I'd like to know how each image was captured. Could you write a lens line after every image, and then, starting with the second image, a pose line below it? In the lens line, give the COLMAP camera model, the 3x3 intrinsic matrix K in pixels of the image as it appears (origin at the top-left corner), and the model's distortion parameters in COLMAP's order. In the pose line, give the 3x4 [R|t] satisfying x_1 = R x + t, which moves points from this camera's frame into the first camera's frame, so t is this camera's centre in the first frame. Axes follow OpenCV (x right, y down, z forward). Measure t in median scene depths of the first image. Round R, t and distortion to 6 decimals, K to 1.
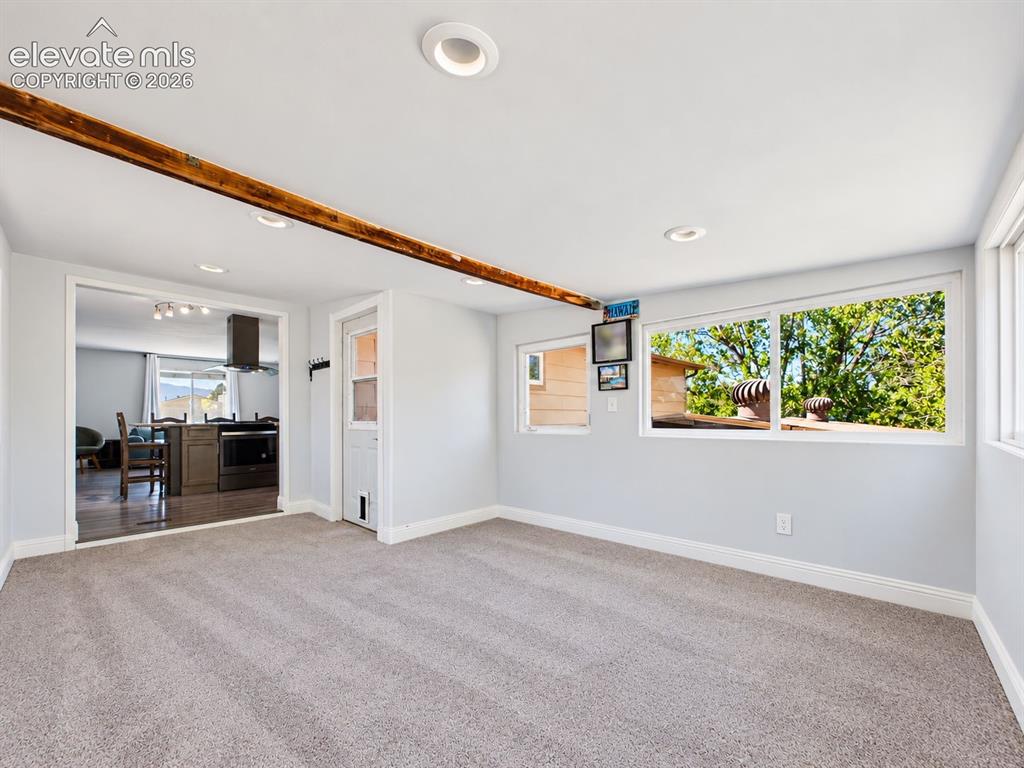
lens RADIAL K [[414.4, 0, 522.1], [0, 414.4, 419.6], [0, 0, 1]] dist [-0.001523, -0.000007]
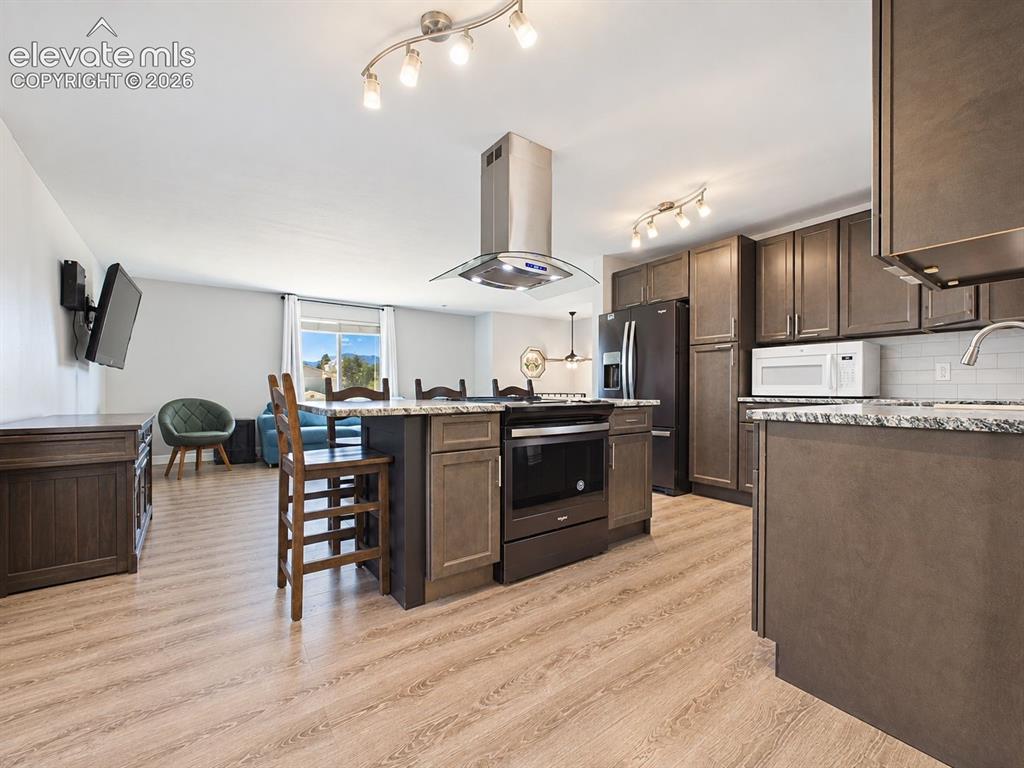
lens RADIAL K [[414.4, 0, 511.4], [0, 414.4, 398.2], [0, 0, 1]] dist [-0.001523, -0.000007]
pose [[0.981428, 0.008650, -0.191635, -0.594600], [-0.004632, 0.999760, 0.021404, -0.004749], [0.191774, -0.020119, 0.981233, 0.577380]]
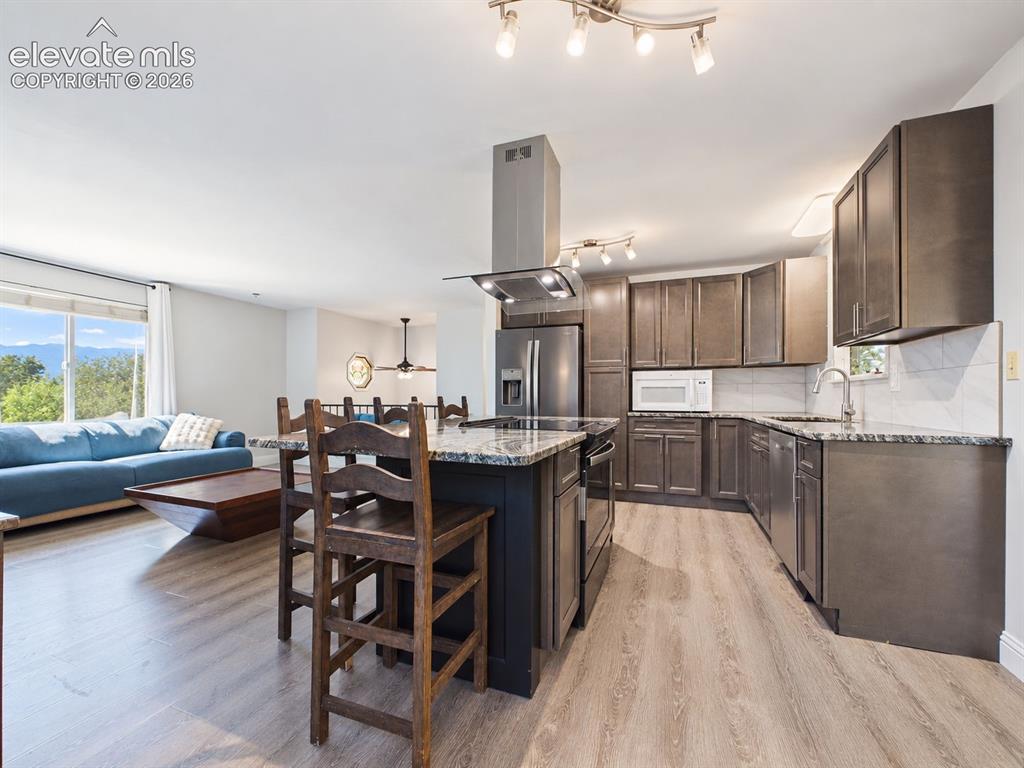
lens RADIAL K [[414.4, 0, 513.4], [0, 414.4, 396.1], [0, 0, 1]] dist [-0.001523, -0.000007]
pose [[0.921630, 0.009946, 0.387942, -0.836947], [-0.009070, 0.999951, -0.004089, -0.017392], [-0.387963, 0.000250, 0.921675, 0.640523]]
